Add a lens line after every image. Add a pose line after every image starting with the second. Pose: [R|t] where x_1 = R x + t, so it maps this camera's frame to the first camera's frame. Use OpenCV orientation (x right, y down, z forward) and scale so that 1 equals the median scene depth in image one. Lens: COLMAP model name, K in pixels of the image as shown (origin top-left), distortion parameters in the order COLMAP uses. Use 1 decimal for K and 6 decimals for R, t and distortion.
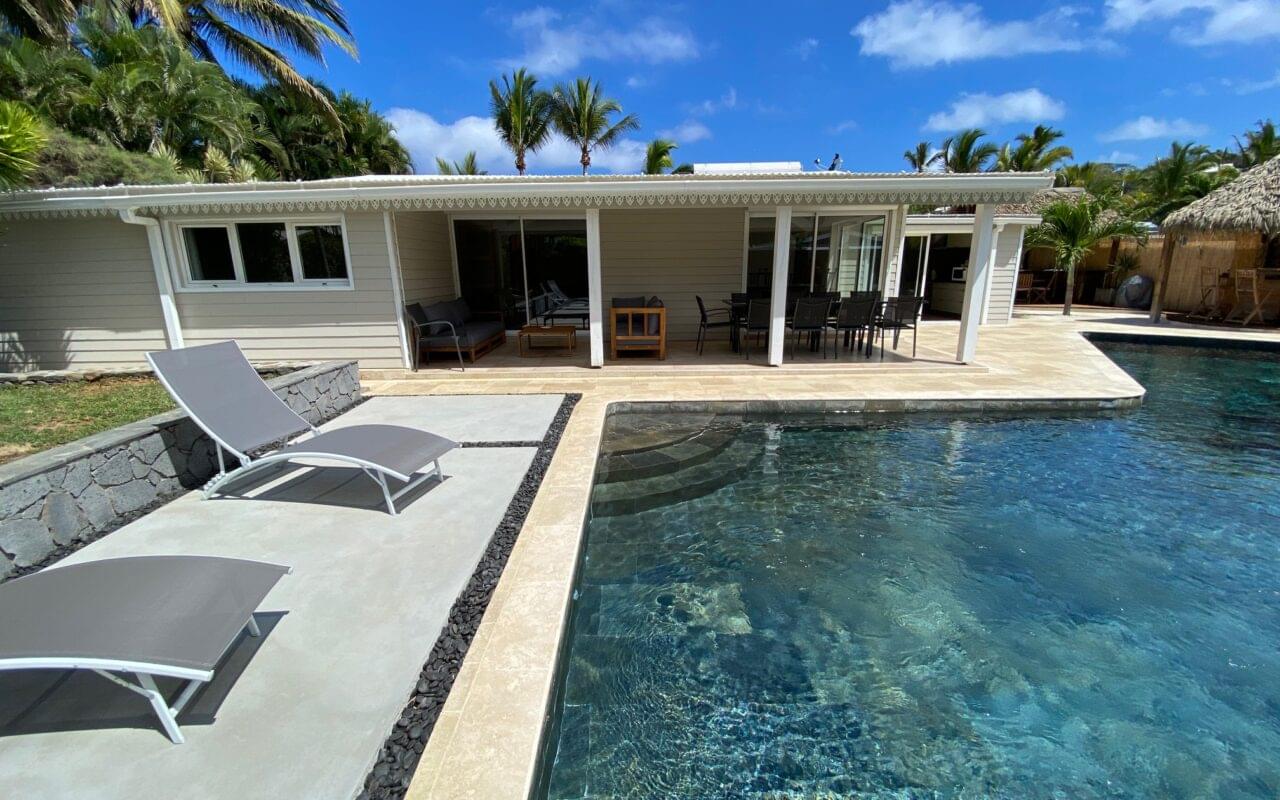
lens RADIAL K [[531.8, 0, 644.4], [0, 531.8, 393.7], [0, 0, 1]] dist [-0.008750, -0.004143]
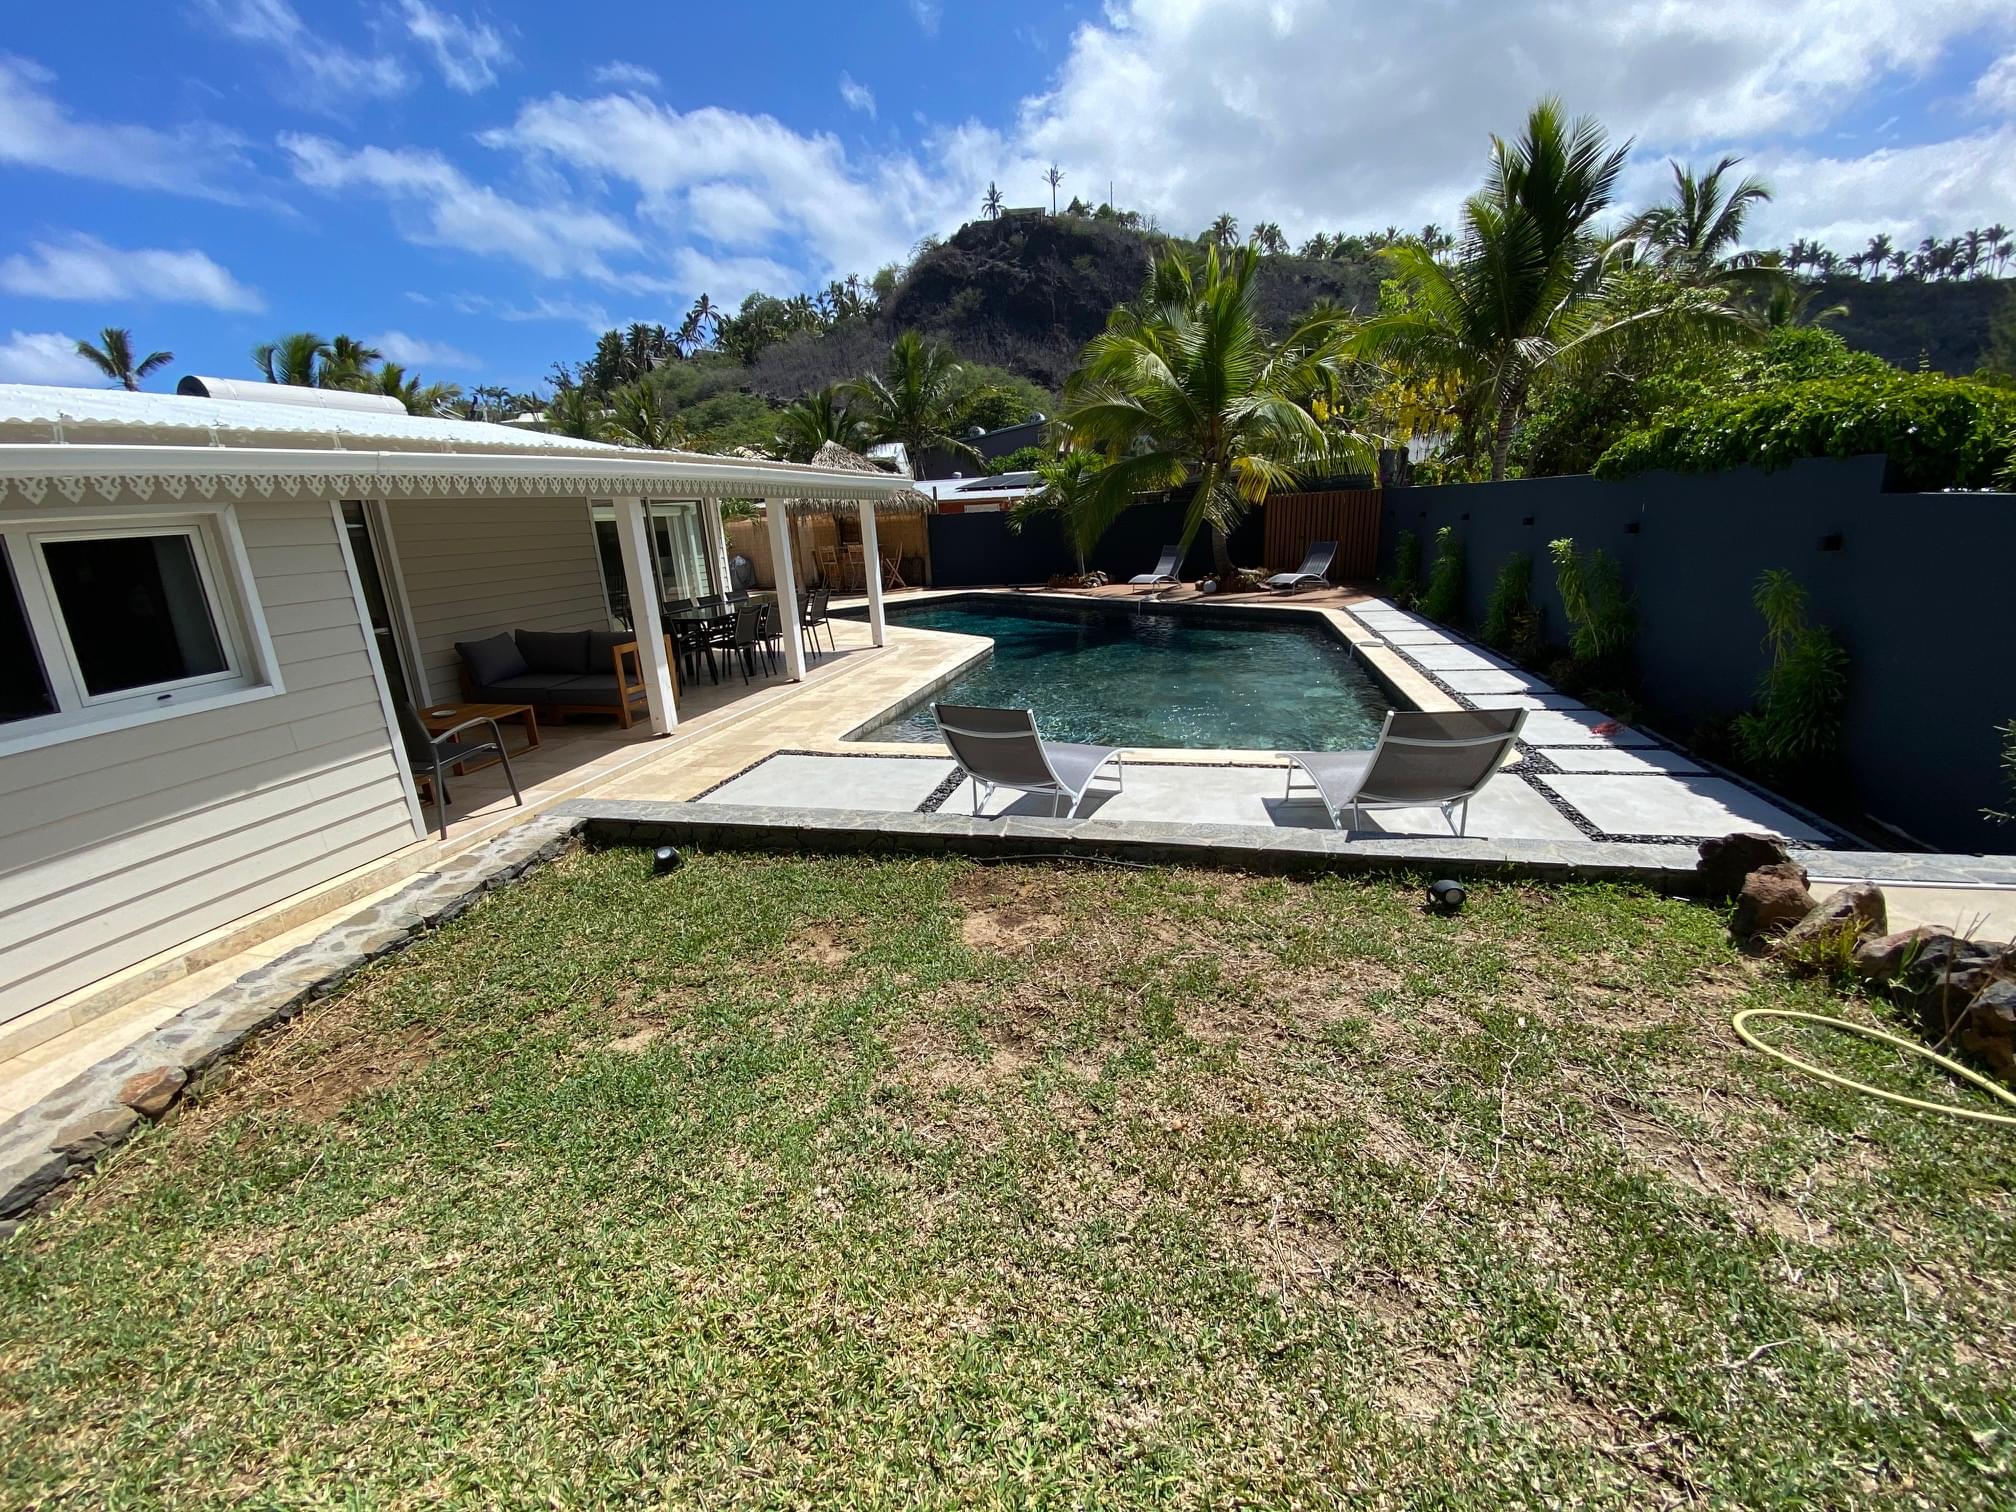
lens RADIAL K [[824.1, 0, 1014.3], [0, 824.1, 751.2], [0, 0, 1]] dist [0.010844, -0.014281]
pose [[0.247586, -0.270733, 0.930271, -0.526548], [0.269706, 0.941472, 0.202212, -0.069782], [-0.930570, 0.200835, 0.306113, 0.163782]]
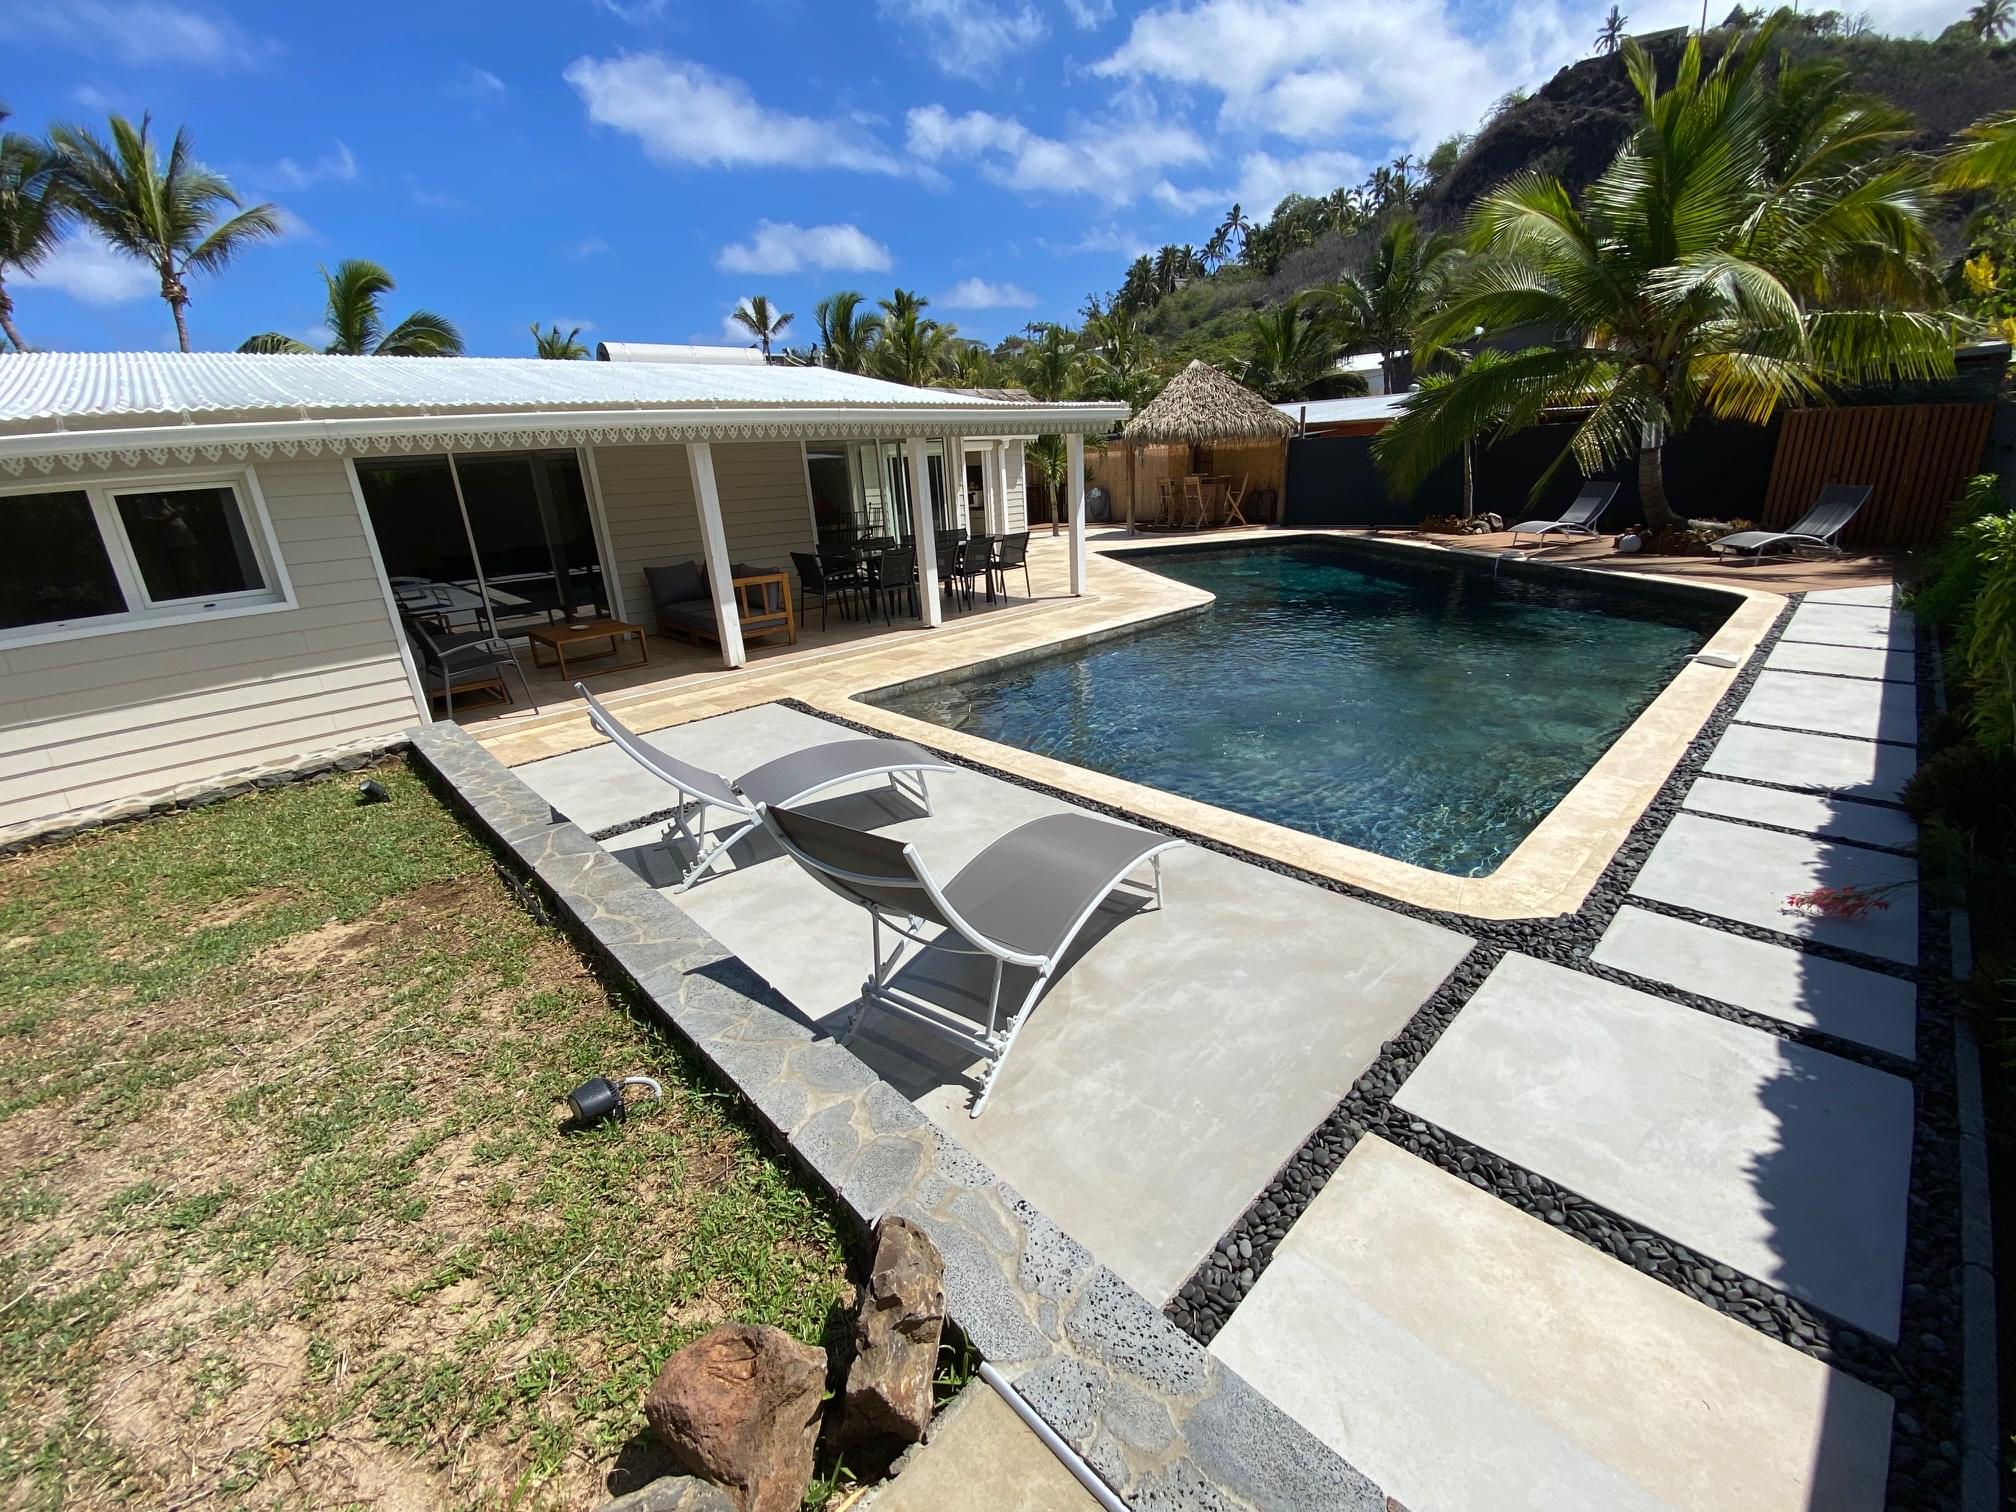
lens RADIAL K [[824.1, 0, 1007.1], [0, 824.1, 747.6], [0, 0, 1]] dist [0.010844, -0.014281]
pose [[0.734397, -0.249907, 0.631037, -0.306639], [0.203028, 0.968061, 0.147094, -0.020199], [-0.647643, 0.020093, 0.761679, -0.043865]]
